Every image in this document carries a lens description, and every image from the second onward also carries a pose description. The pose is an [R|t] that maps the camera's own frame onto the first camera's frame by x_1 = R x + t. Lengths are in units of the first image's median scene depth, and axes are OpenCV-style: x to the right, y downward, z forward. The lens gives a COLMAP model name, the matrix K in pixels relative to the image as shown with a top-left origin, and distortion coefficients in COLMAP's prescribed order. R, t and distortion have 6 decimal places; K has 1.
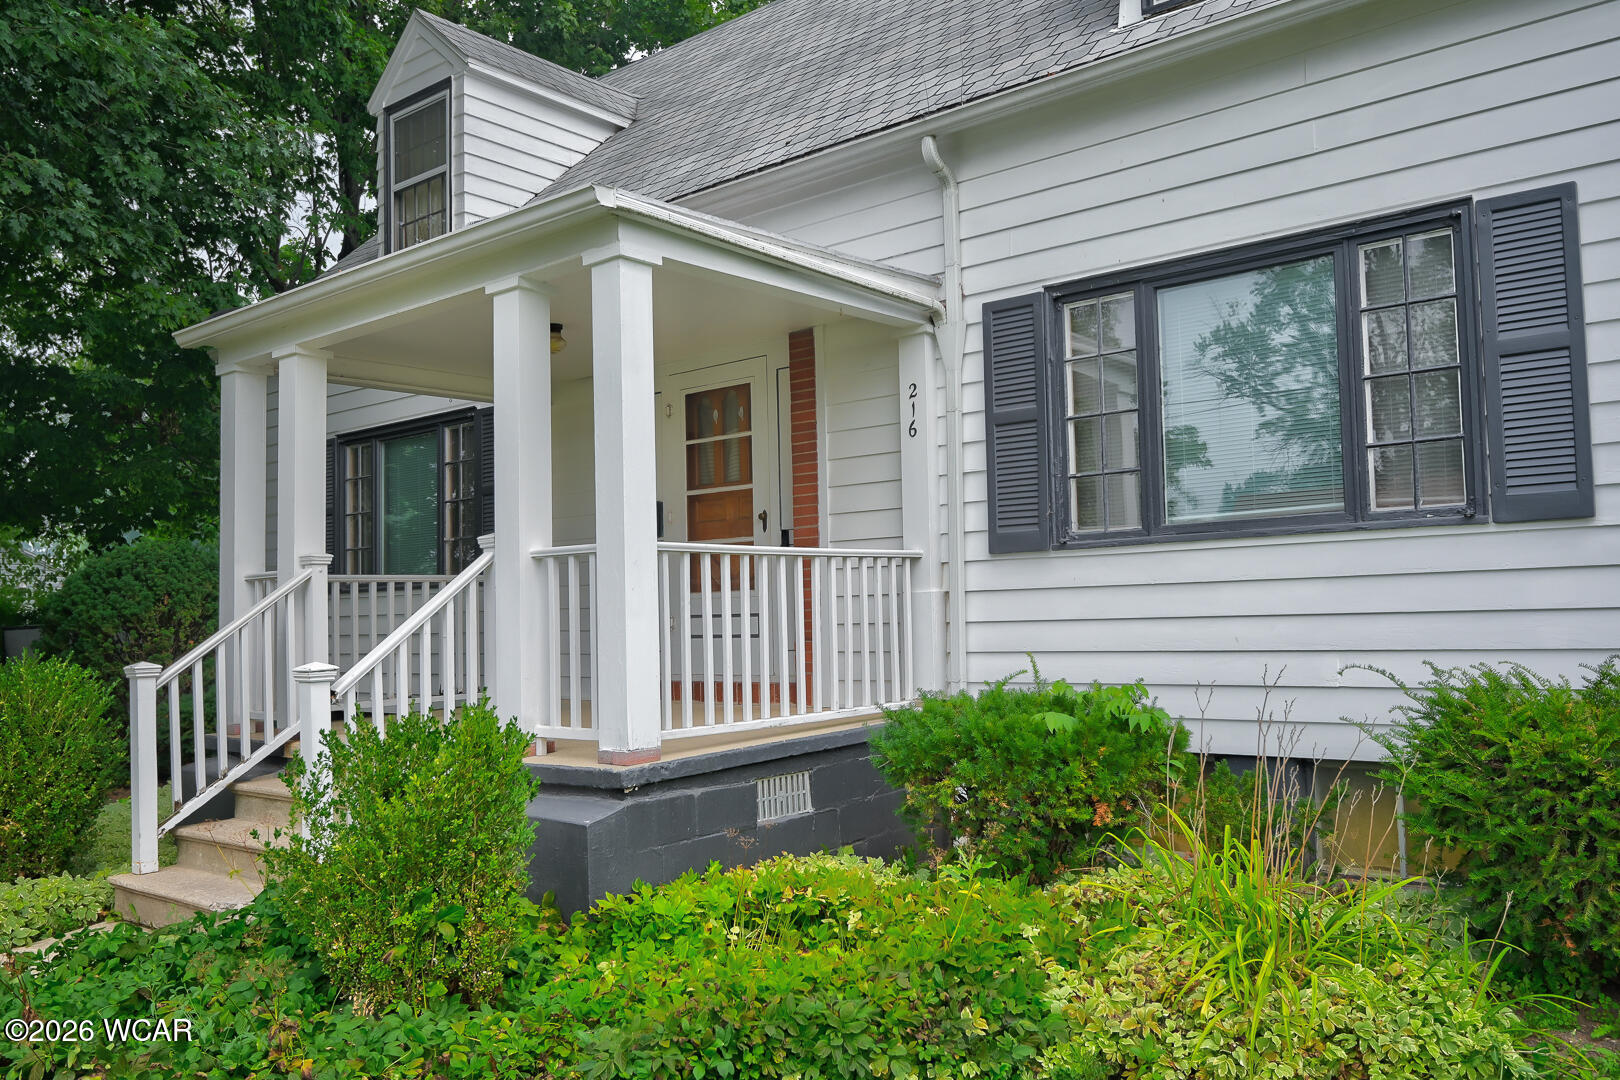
lens RADIAL K [[1226.3, 0, 798.7], [0, 1226.3, 546.4], [0, 0, 1]] dist [0.007500, -0.003573]
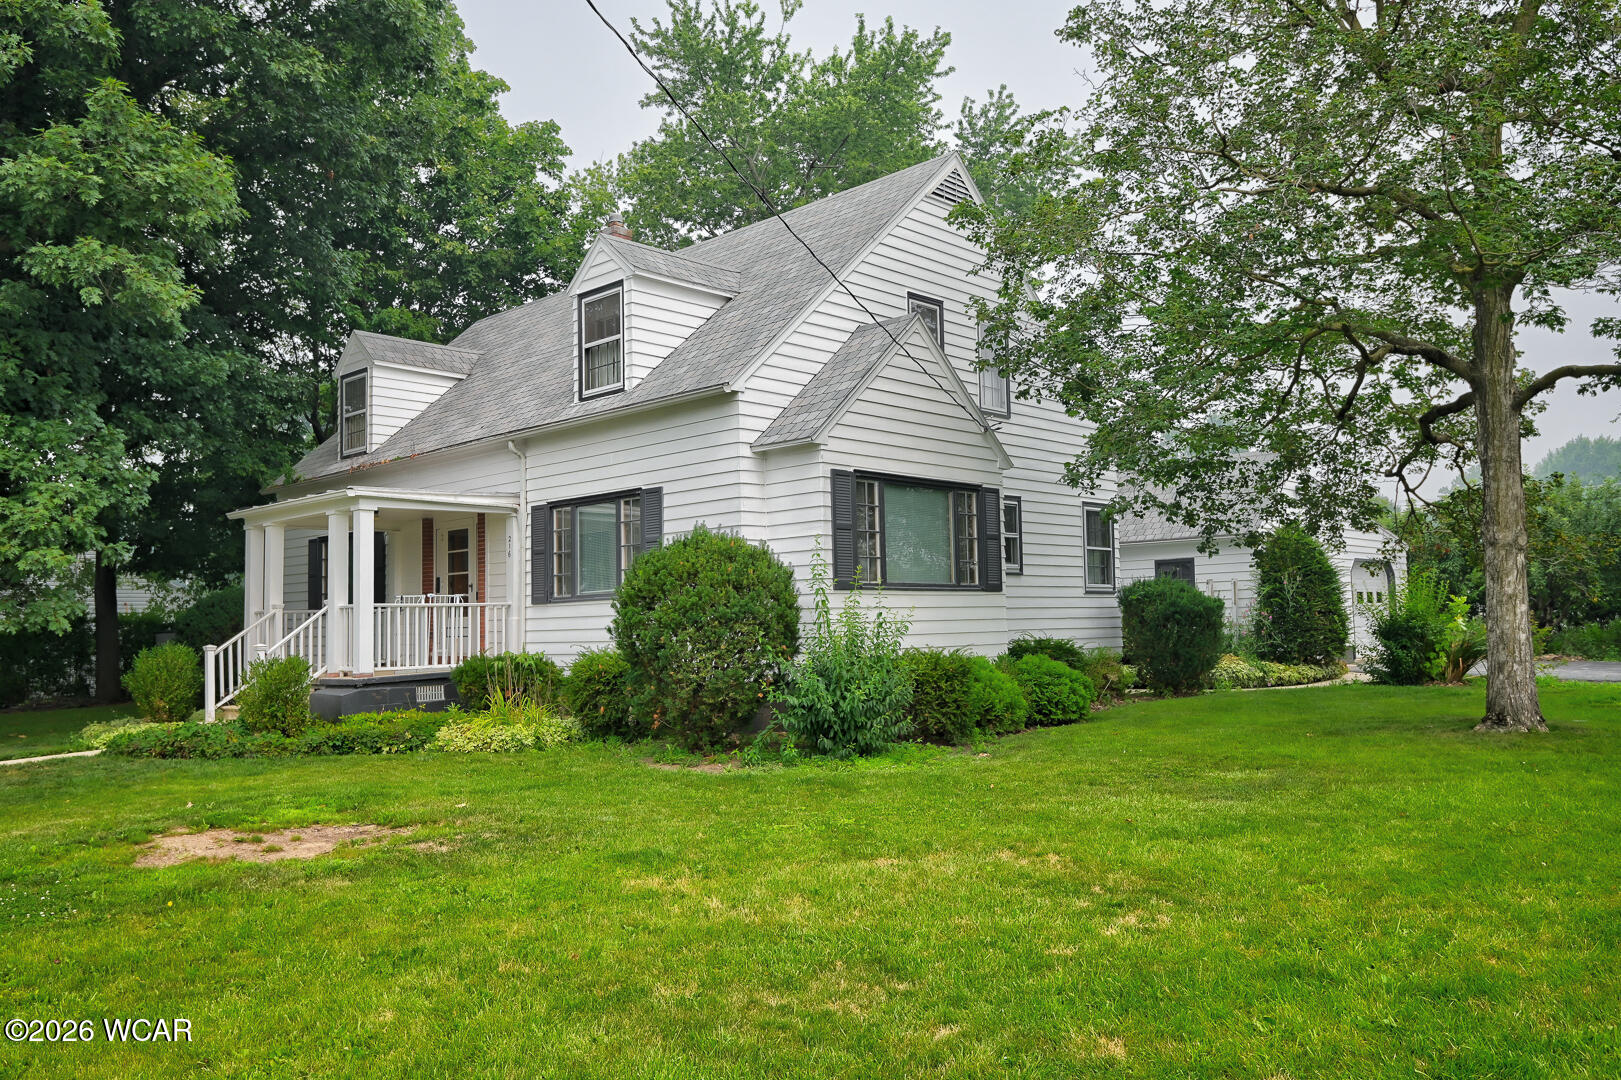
lens RADIAL K [[1227.0, 0, 852.1], [0, 1227.0, 549.2], [0, 0, 1]] dist [0.007500, -0.003573]
pose [[0.998504, -0.002129, -0.054641, 0.984292], [0.001945, 0.999992, -0.003422, -0.101166], [0.054648, 0.003310, 0.998500, -1.560799]]
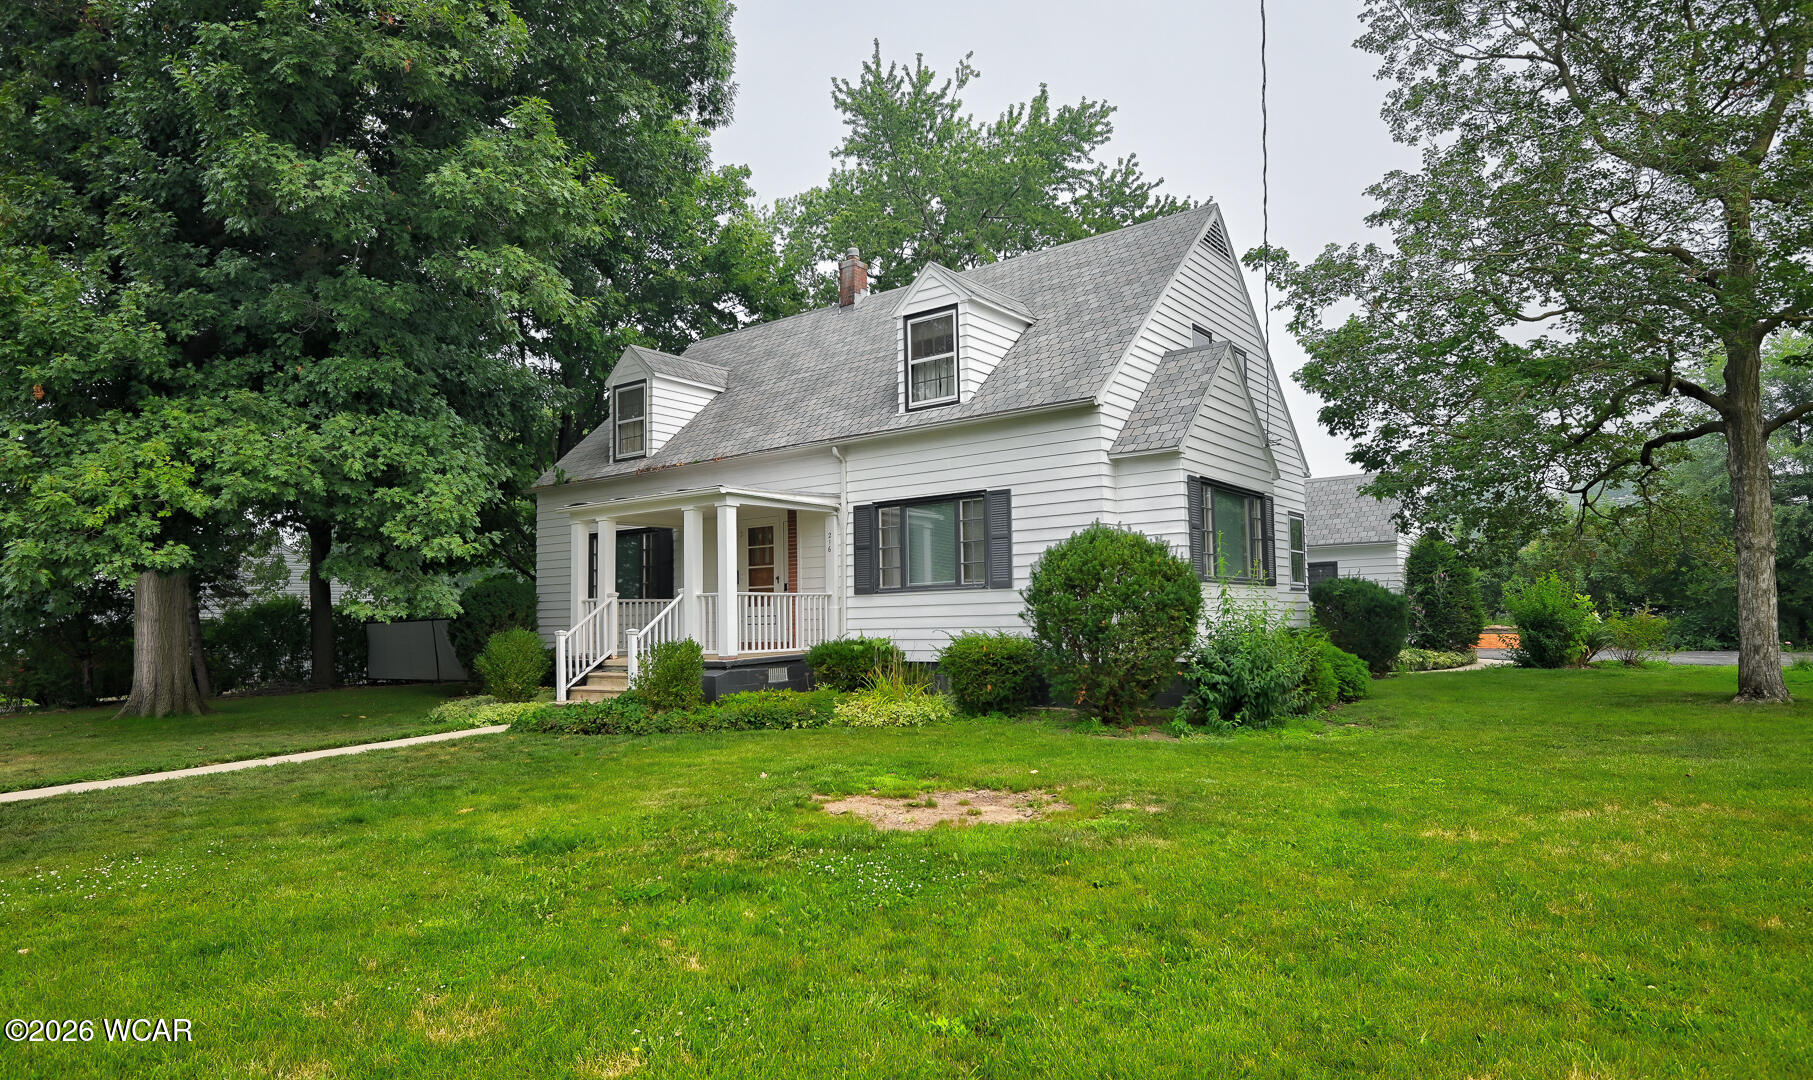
lens RADIAL K [[1060.6, 0, 912.2], [0, 1060.6, 555.7], [0, 0, 1]] dist [-0.008727, -0.002092]
pose [[0.998598, 0.008965, 0.052164, 0.162906], [-0.008604, 0.999937, -0.007147, -0.069060], [-0.052225, 0.006688, 0.998613, -1.485683]]
